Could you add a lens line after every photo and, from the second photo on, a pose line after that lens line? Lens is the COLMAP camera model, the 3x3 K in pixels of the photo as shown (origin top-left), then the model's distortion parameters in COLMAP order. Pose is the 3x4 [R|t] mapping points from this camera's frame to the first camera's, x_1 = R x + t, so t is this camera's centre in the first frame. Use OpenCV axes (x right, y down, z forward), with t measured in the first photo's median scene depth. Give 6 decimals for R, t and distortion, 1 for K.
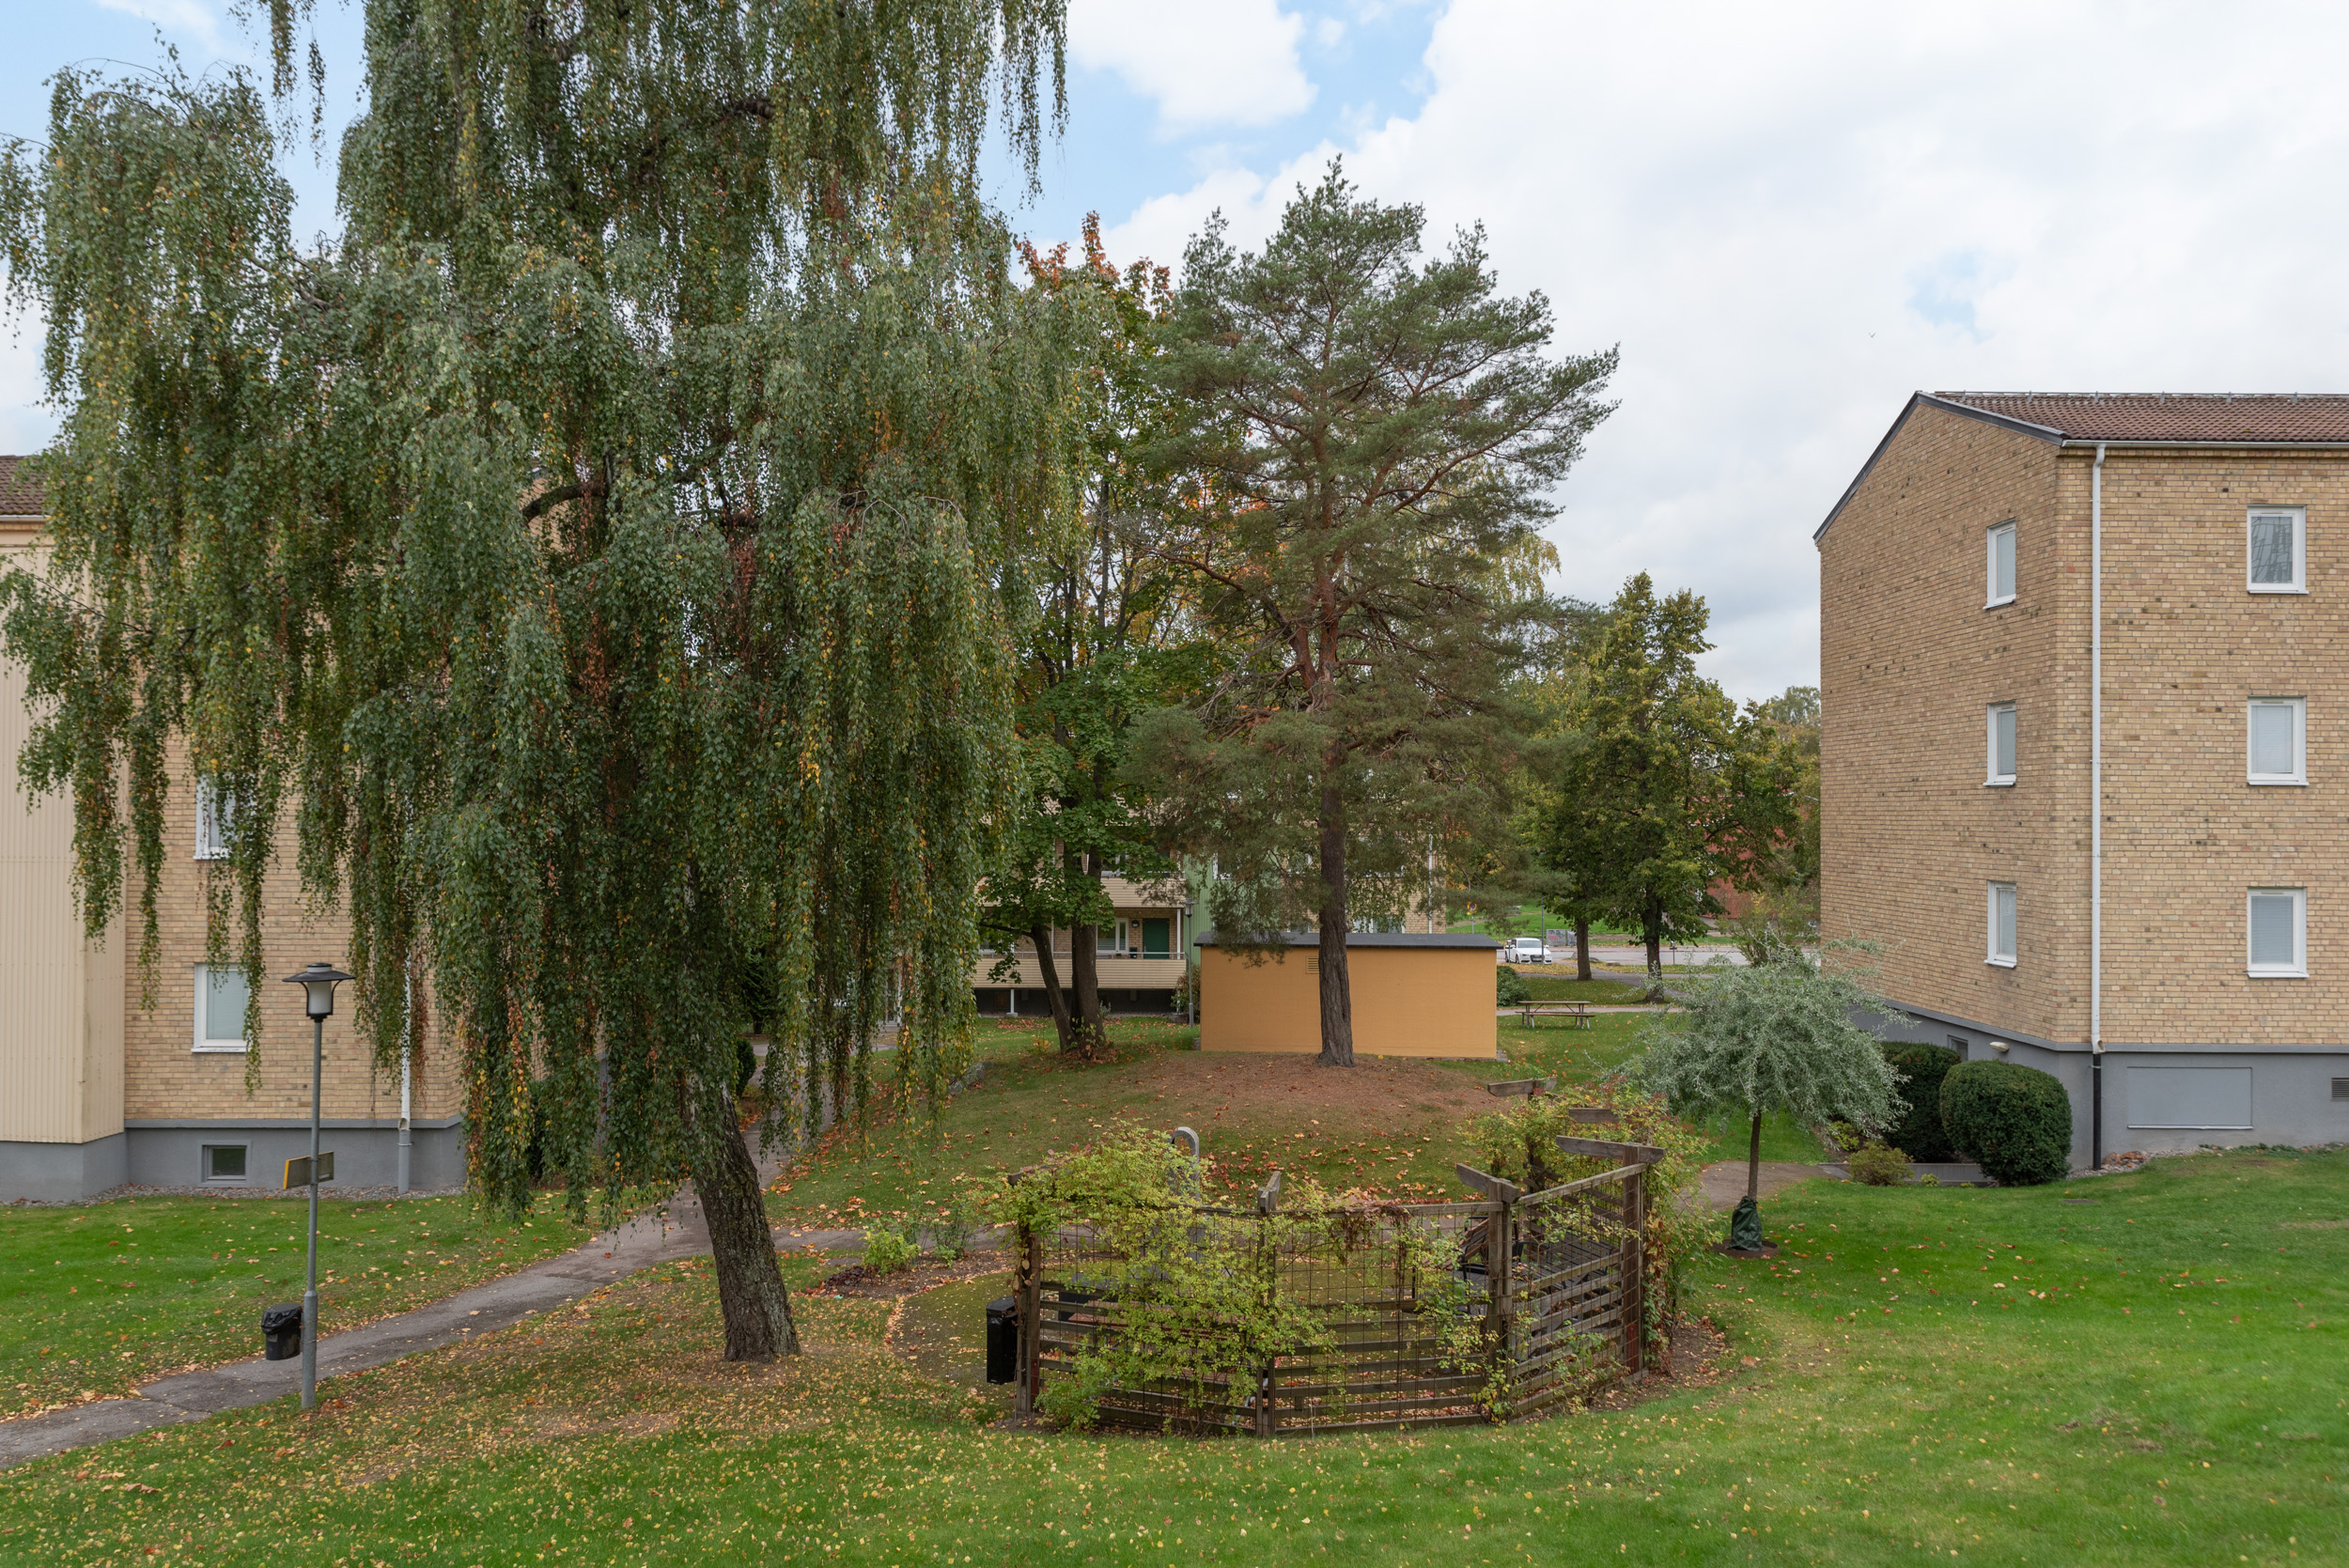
lens RADIAL K [[1660.8, 0, 1174.5], [0, 1660.8, 784.0], [0, 0, 1]] dist [0.035844, -0.001382]
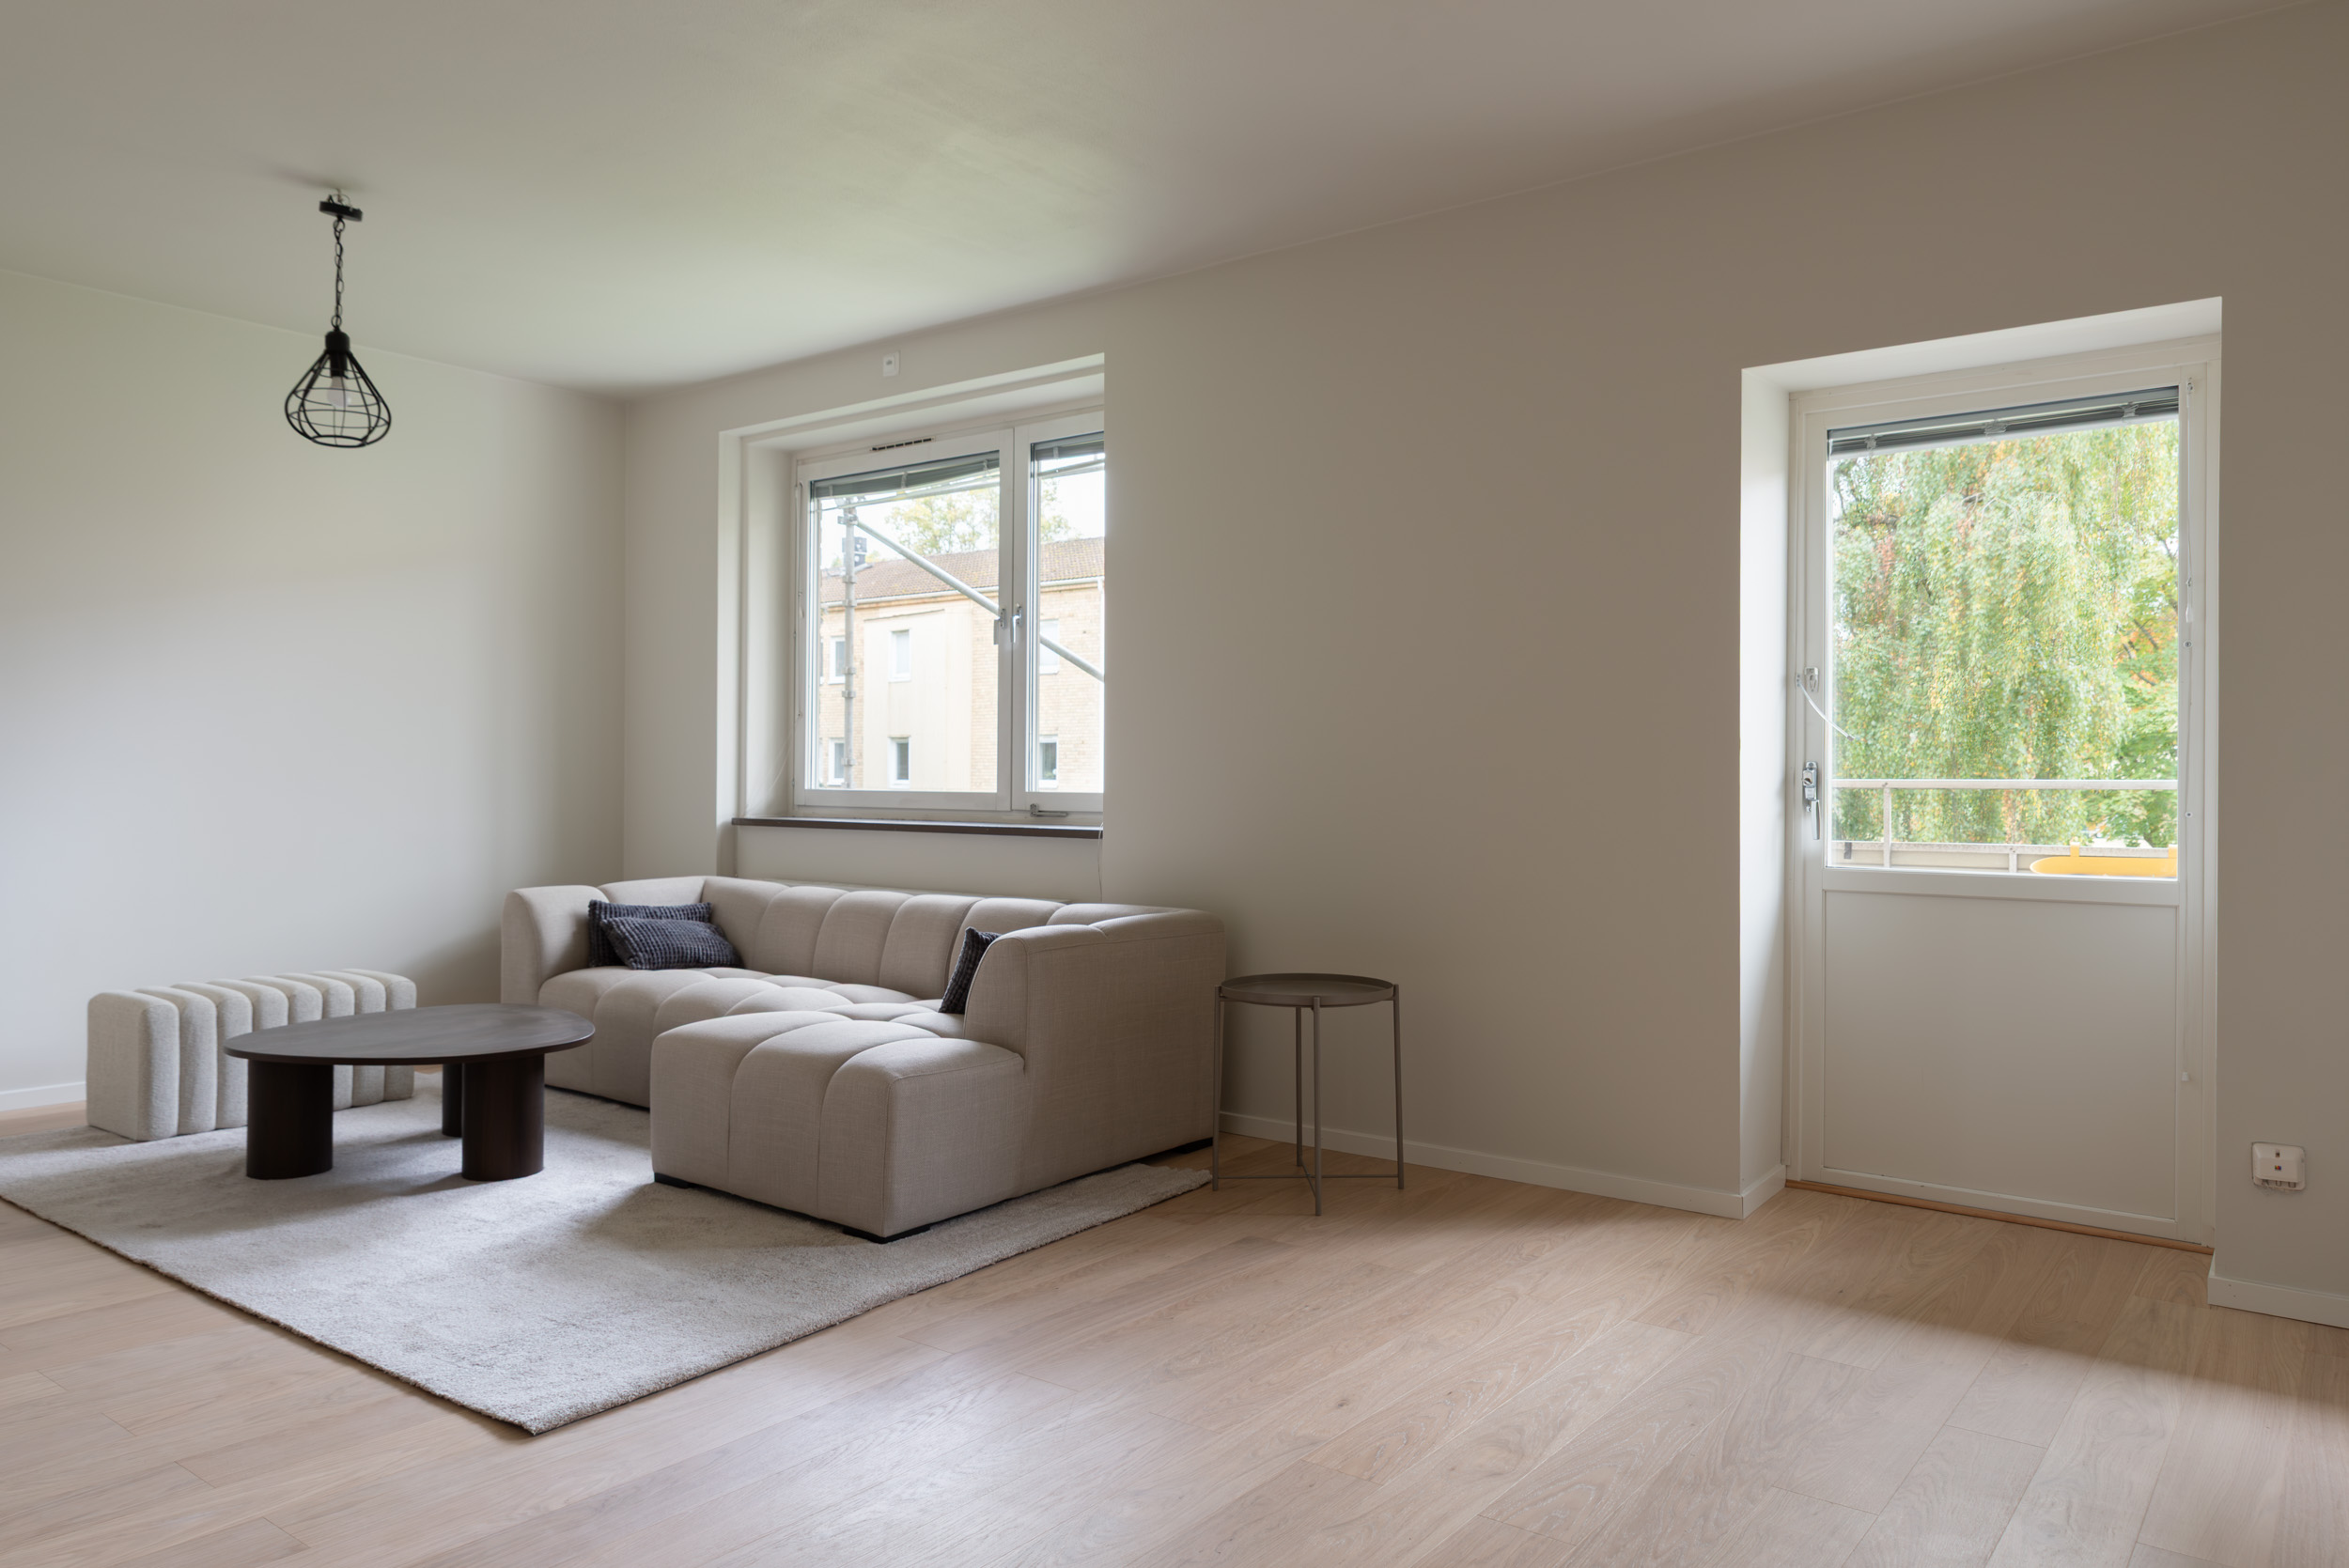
lens RADIAL K [[1660.8, 0, 1174.5], [0, 1660.8, 784.0], [0, 0, 1]] dist [0.035844, -0.001382]
pose [[0.810455, 0.002826, -0.585794, 0.077517], [0.007430, 0.999858, 0.015103, 0.032845], [0.585754, -0.016593, 0.810319, -0.479332]]
